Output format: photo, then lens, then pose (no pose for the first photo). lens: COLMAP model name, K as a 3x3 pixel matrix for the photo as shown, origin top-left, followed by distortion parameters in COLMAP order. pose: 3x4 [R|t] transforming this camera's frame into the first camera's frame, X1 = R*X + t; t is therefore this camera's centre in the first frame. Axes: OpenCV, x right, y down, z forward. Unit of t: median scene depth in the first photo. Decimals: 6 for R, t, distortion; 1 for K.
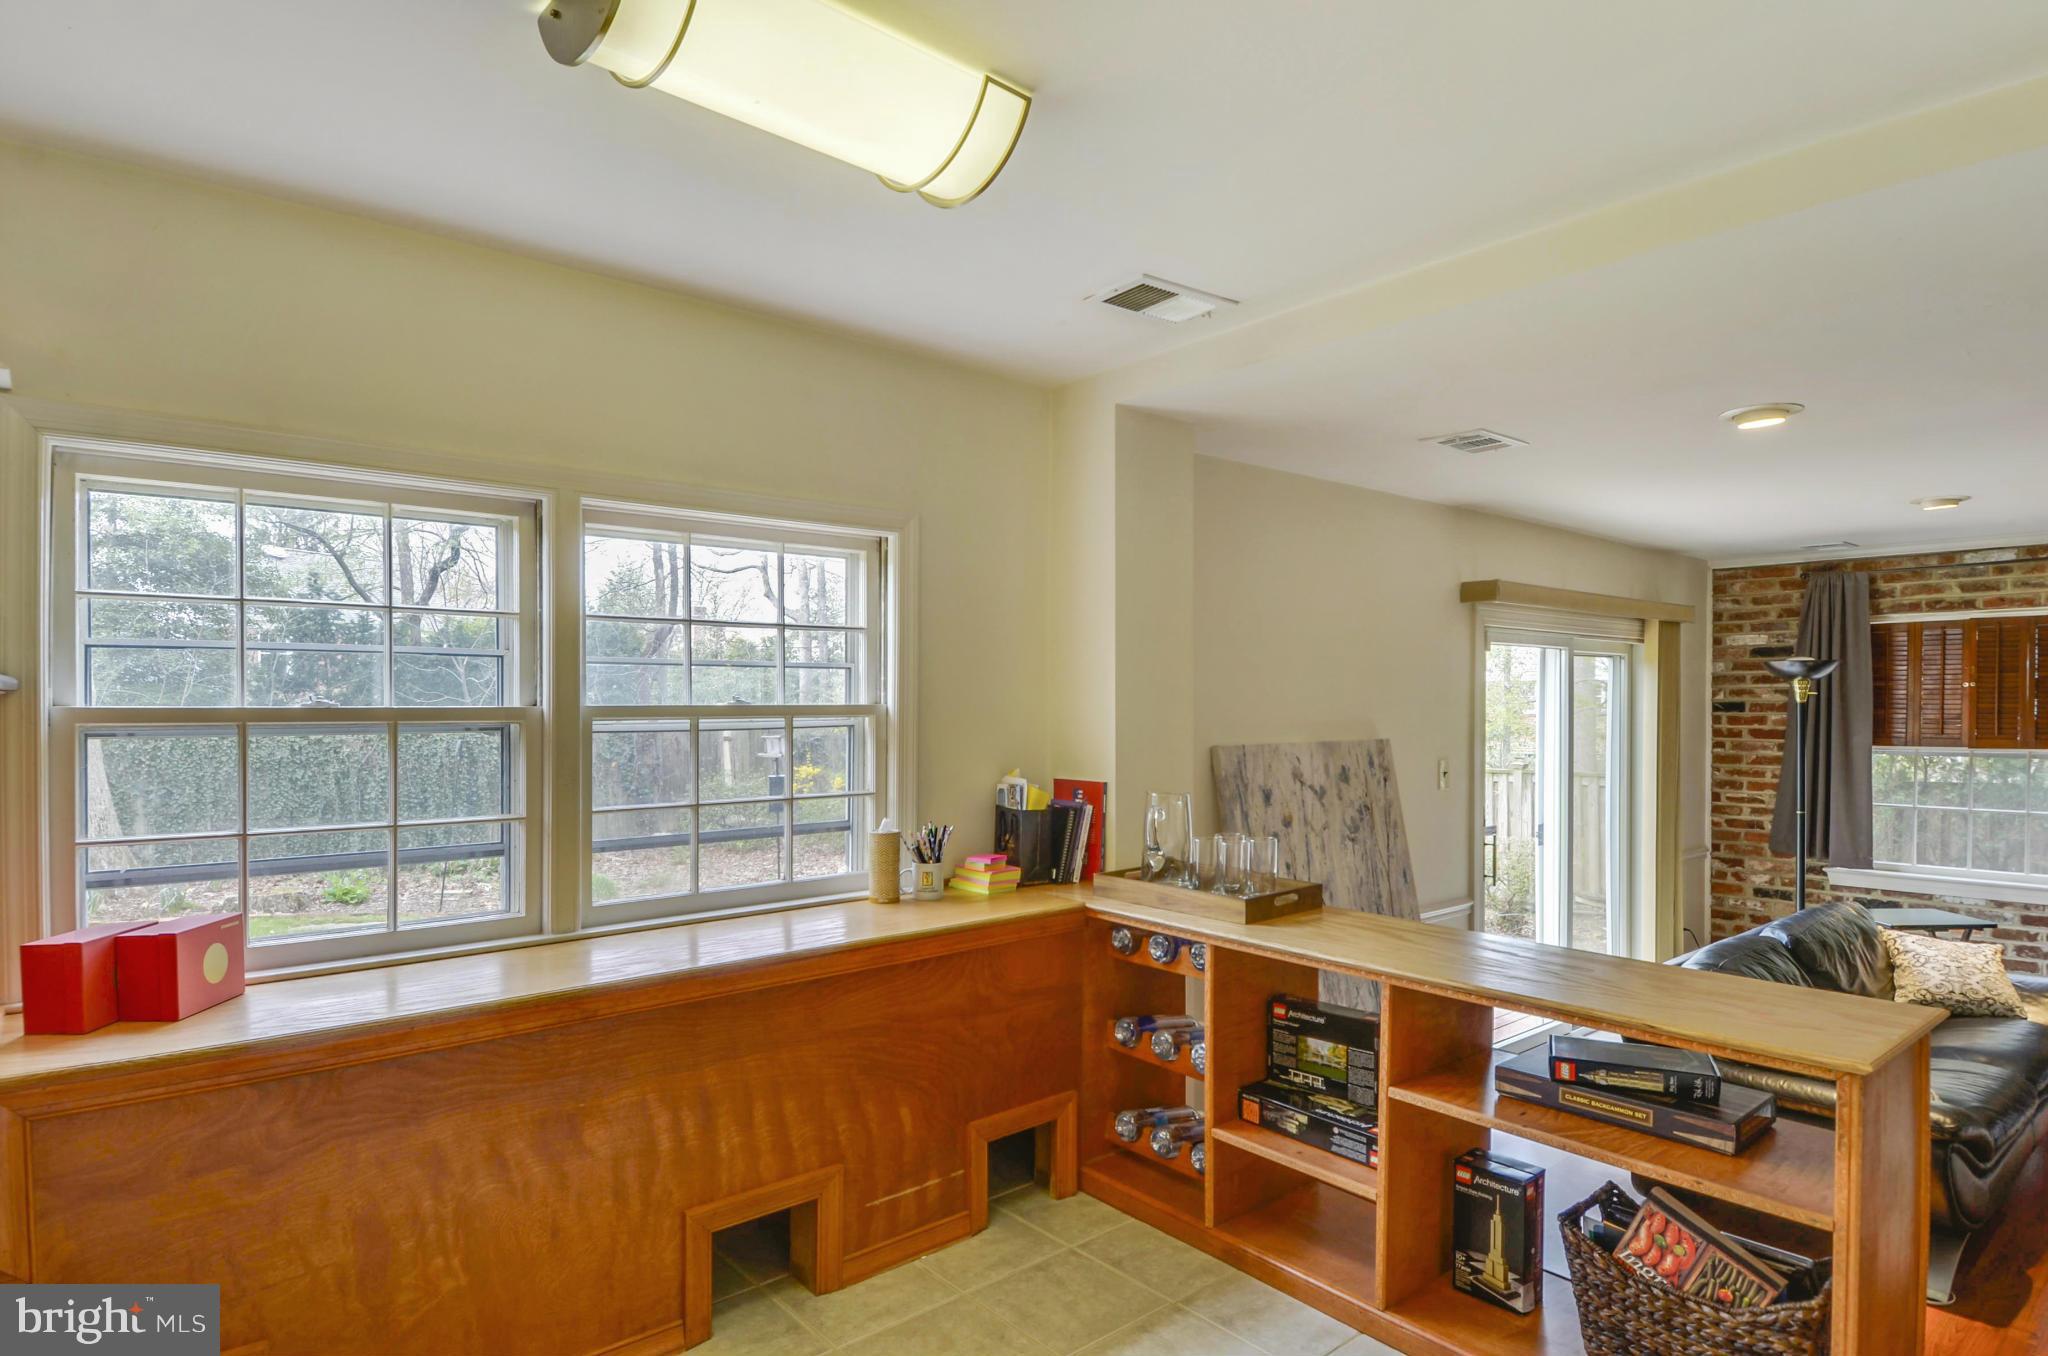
lens RADIAL K [[1103.0, 0, 995.8], [0, 1103.0, 714.9], [0, 0, 1]] dist [0.059270, -0.059718]
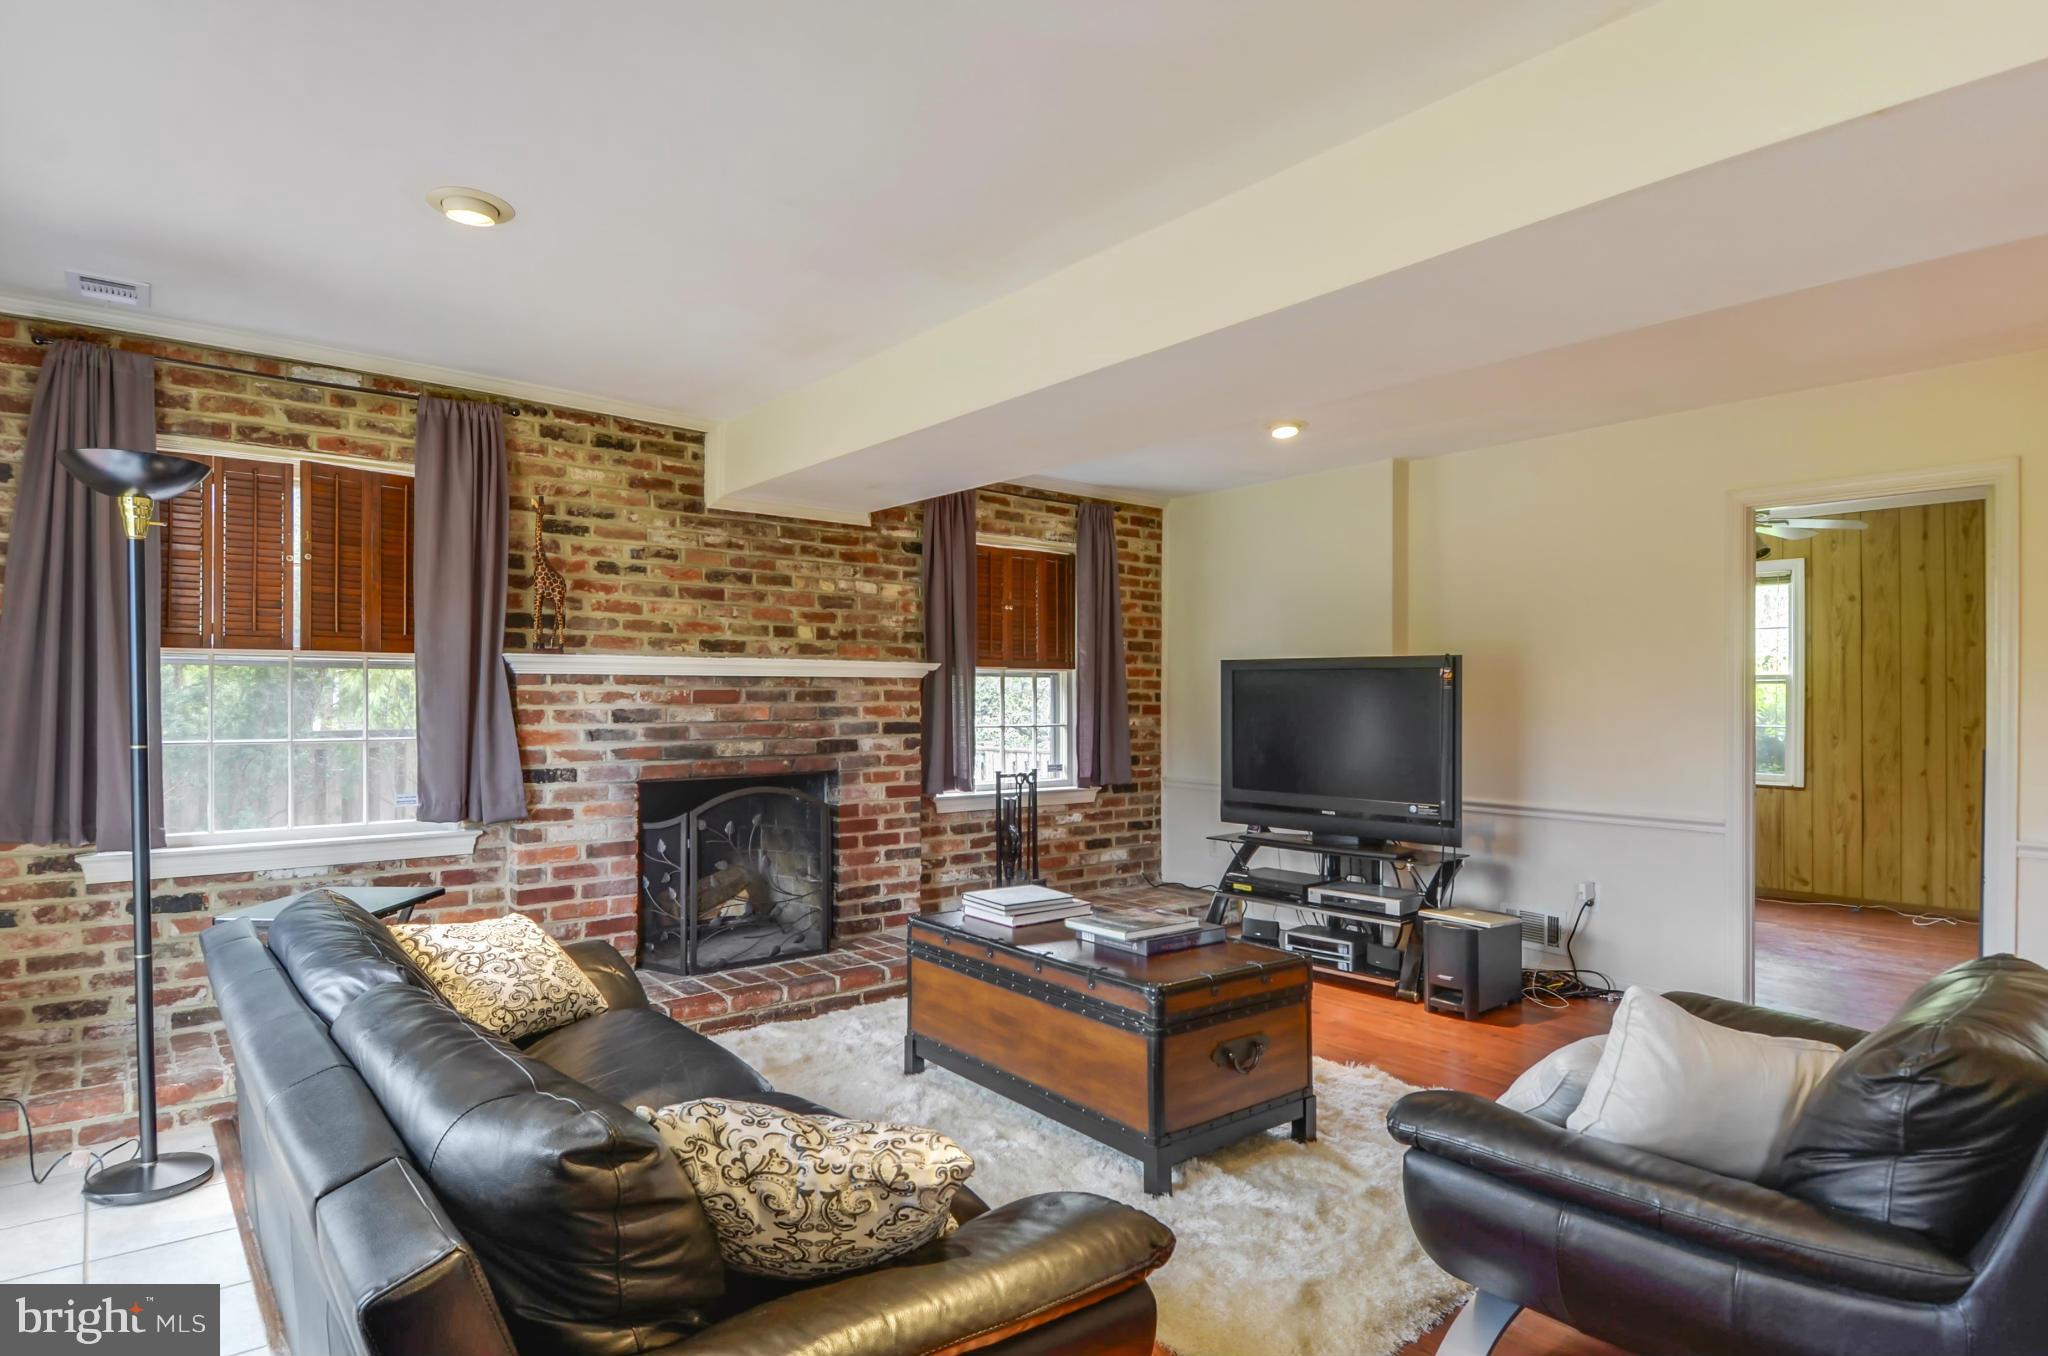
lens RADIAL K [[1103.0, 0, 995.8], [0, 1103.0, 714.9], [0, 0, 1]] dist [0.059270, -0.059718]
pose [[0.016273, -0.009607, 0.999821, 0.184873], [0.008133, 0.999922, 0.009476, 0.065390], [-0.999835, 0.007977, 0.016350, 0.548216]]
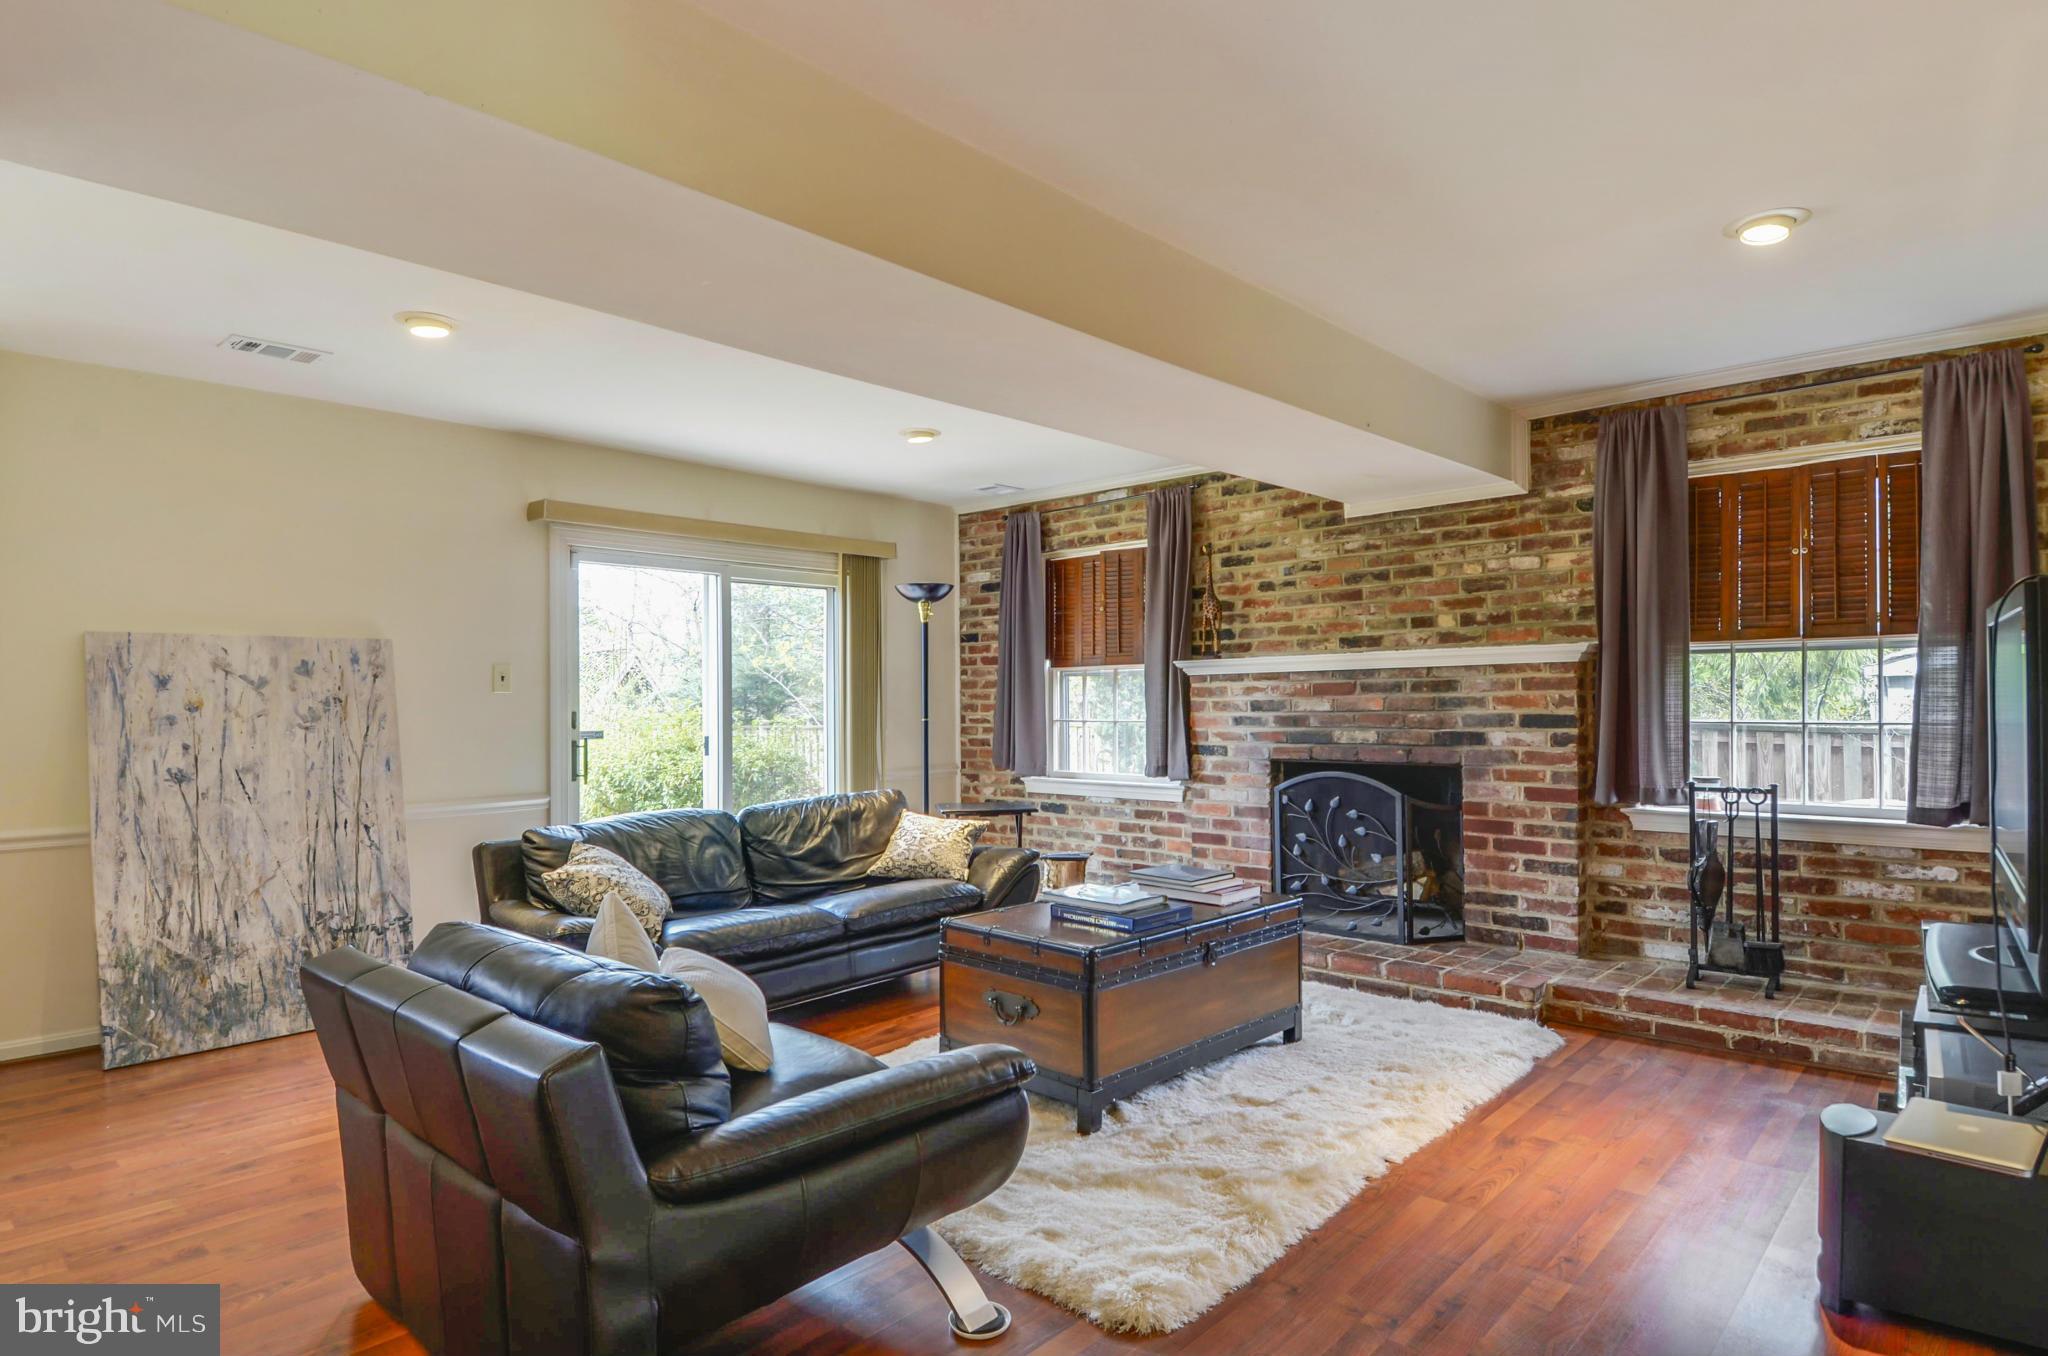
lens RADIAL K [[1103.0, 0, 995.8], [0, 1103.0, 714.9], [0, 0, 1]] dist [0.059270, -0.059718]
pose [[0.992831, -0.009272, 0.119164, 0.616736], [0.008903, 0.999954, 0.003624, 0.073597], [-0.119192, -0.002537, 0.992868, -0.106350]]
